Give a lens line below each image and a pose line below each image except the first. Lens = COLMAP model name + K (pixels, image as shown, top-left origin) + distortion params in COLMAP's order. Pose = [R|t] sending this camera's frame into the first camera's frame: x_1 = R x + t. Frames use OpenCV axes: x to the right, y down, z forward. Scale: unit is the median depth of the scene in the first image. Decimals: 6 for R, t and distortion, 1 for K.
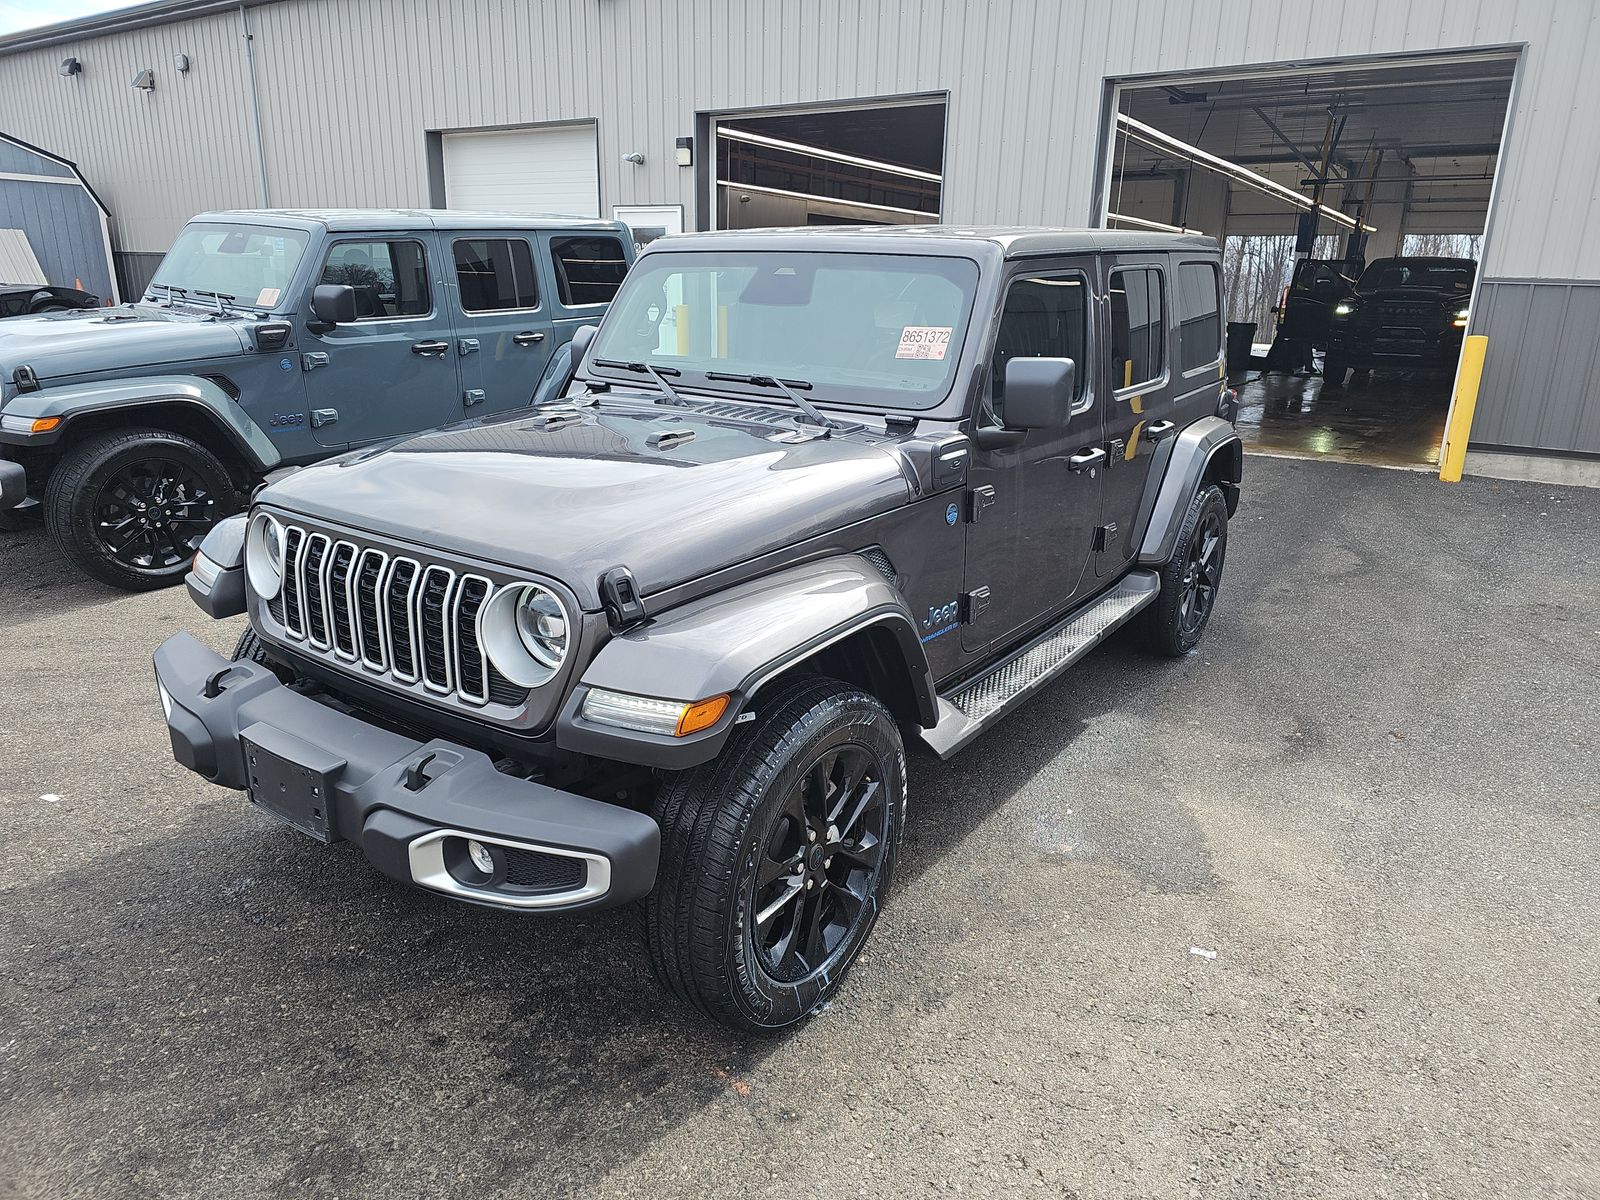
lens RADIAL K [[1057.0, 0, 807.3], [0, 1057.0, 607.0], [0, 0, 1]] dist [0.058153, -0.051674]
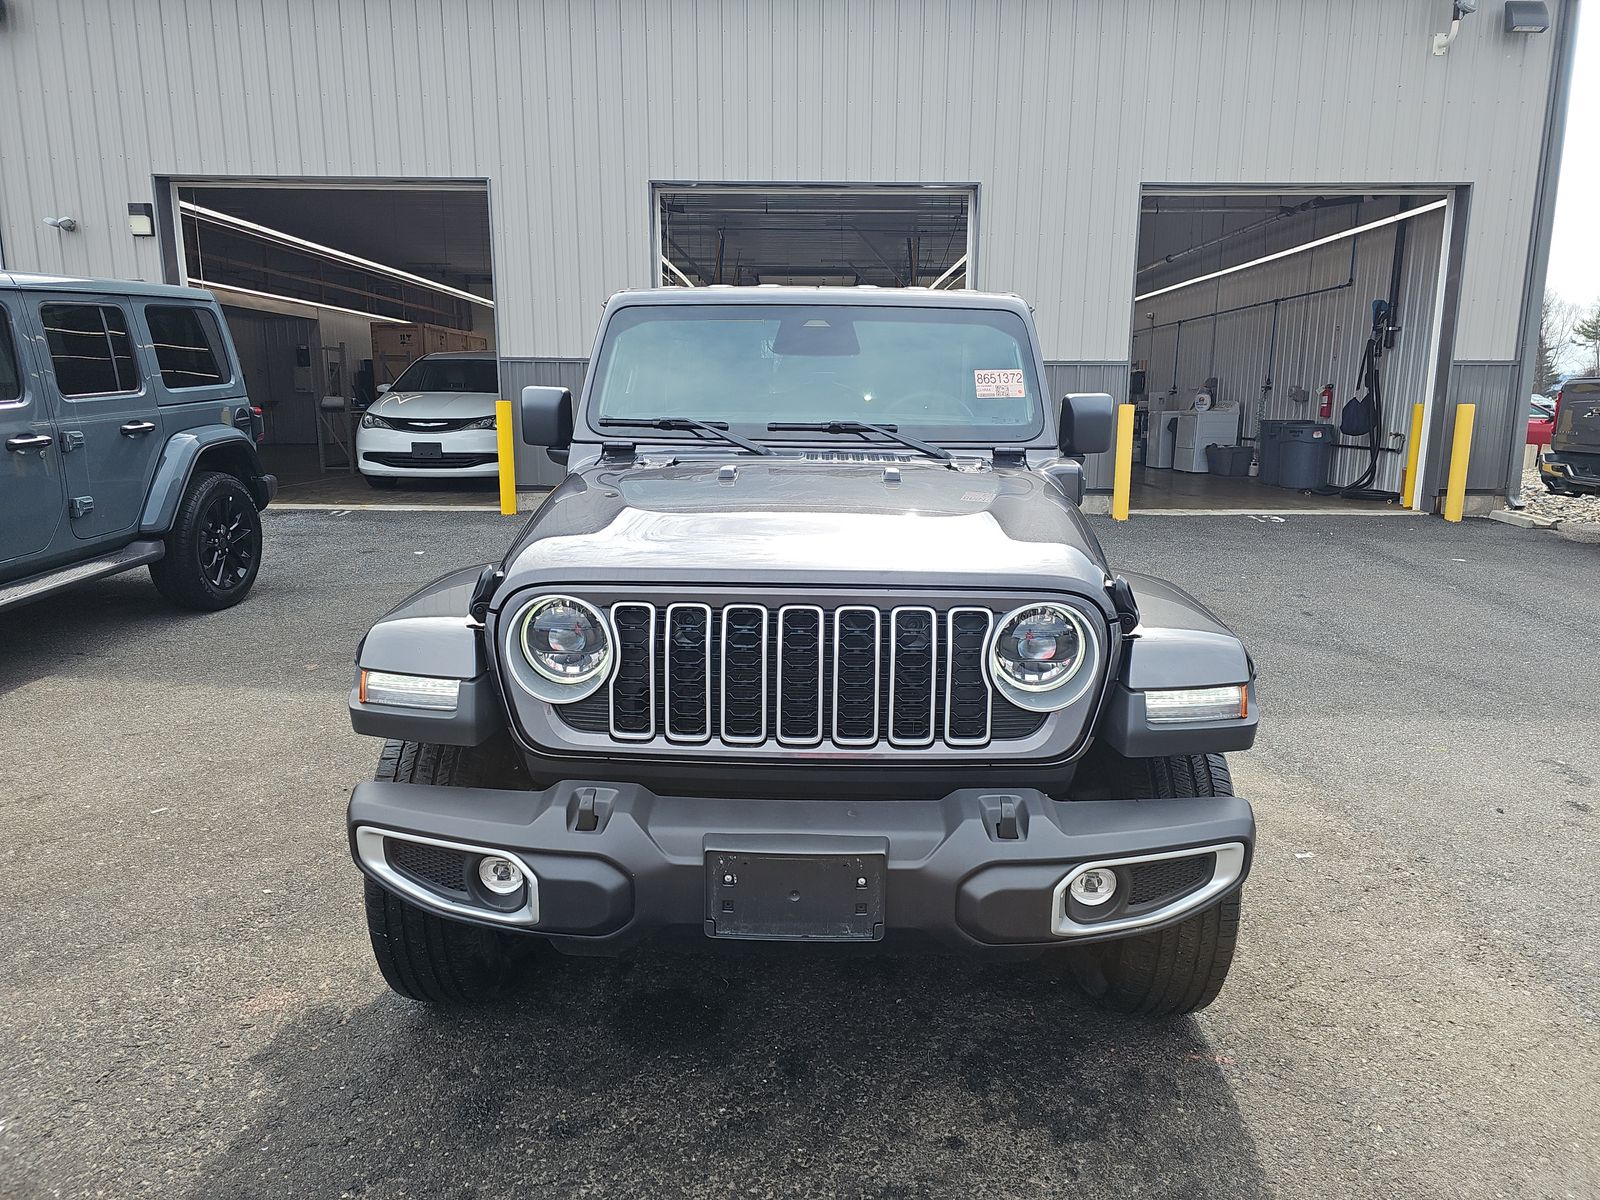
lens RADIAL K [[1057.0, 0, 807.3], [0, 1057.0, 607.0], [0, 0, 1]] dist [0.058153, -0.051674]
pose [[0.829265, -0.129303, 0.543692, -0.317870], [0.177248, 0.983491, -0.036450, -0.007225], [-0.530003, 0.126595, 0.838493, 0.097056]]
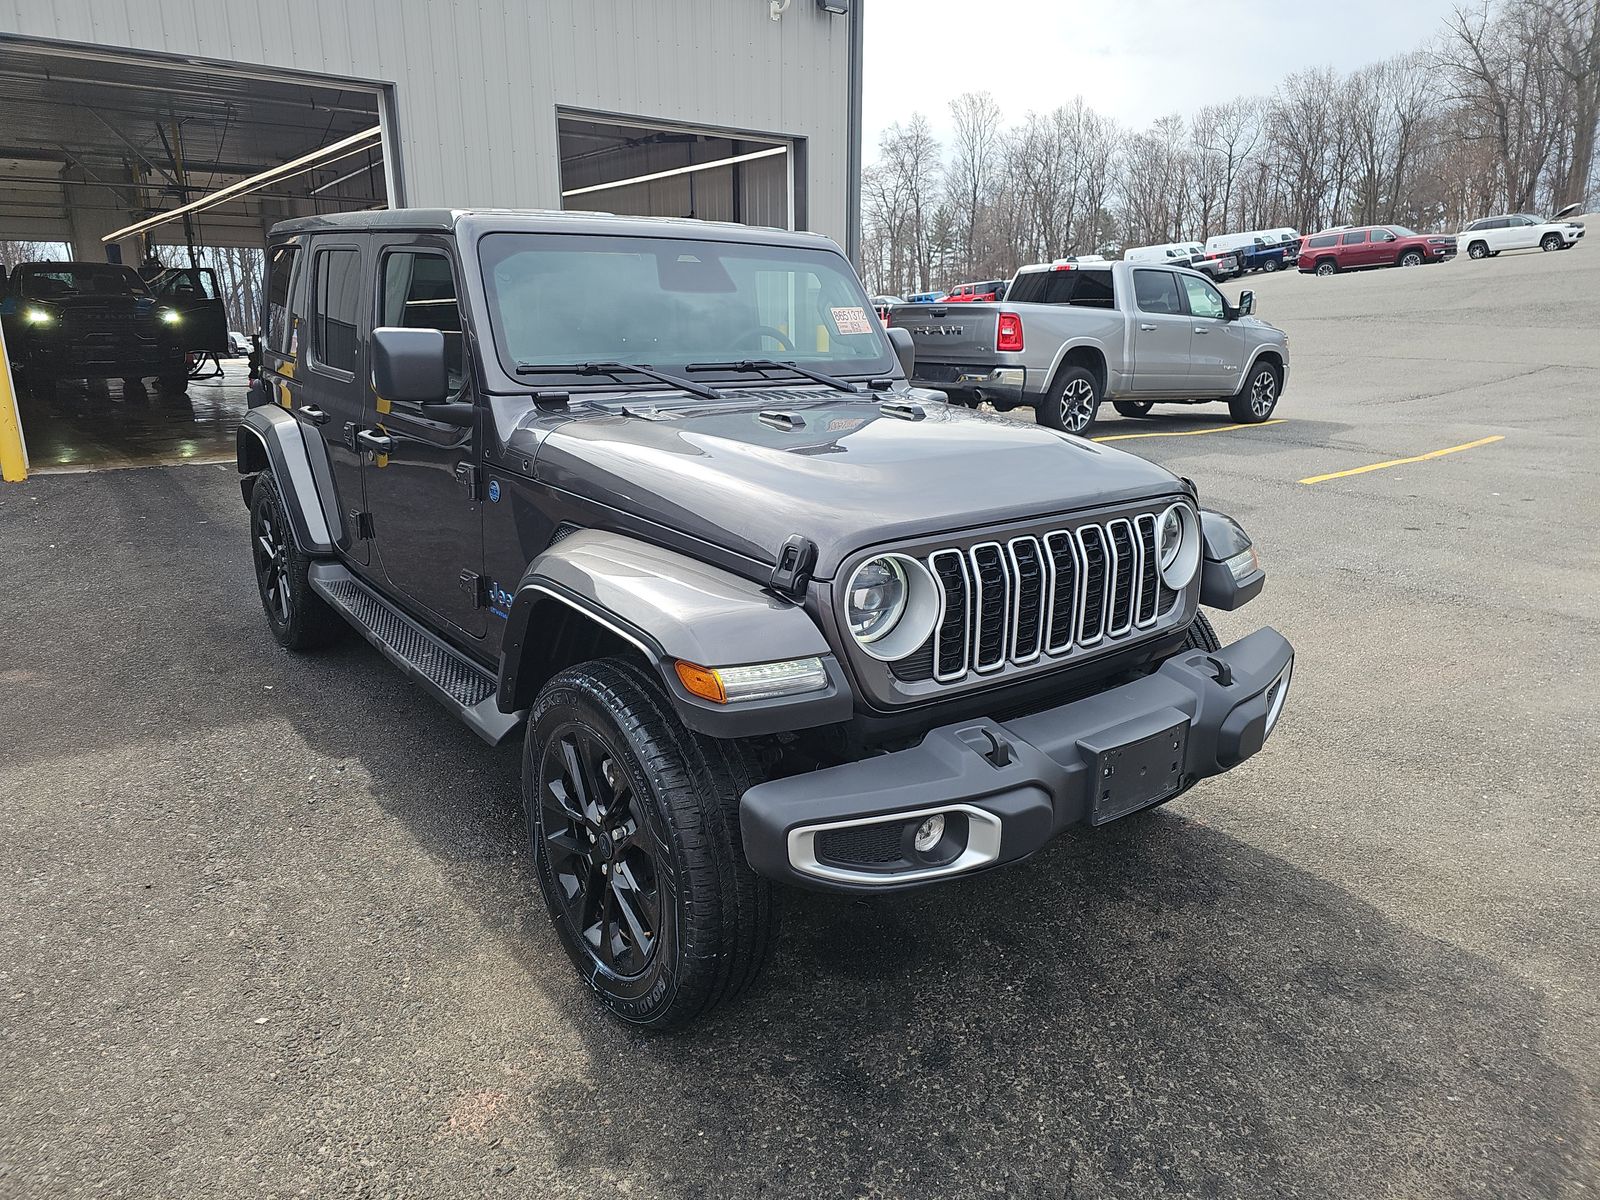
lens RADIAL K [[1052.5, 0, 800.0], [0, 1052.5, 600.0], [0, 0, 1]] dist [0.052299, -0.042675]
pose [[0.301839, -0.274149, 0.913091, -0.504429], [0.286285, 0.939624, 0.187478, -0.088765], [-0.909359, 0.204816, 0.362099, 0.315899]]
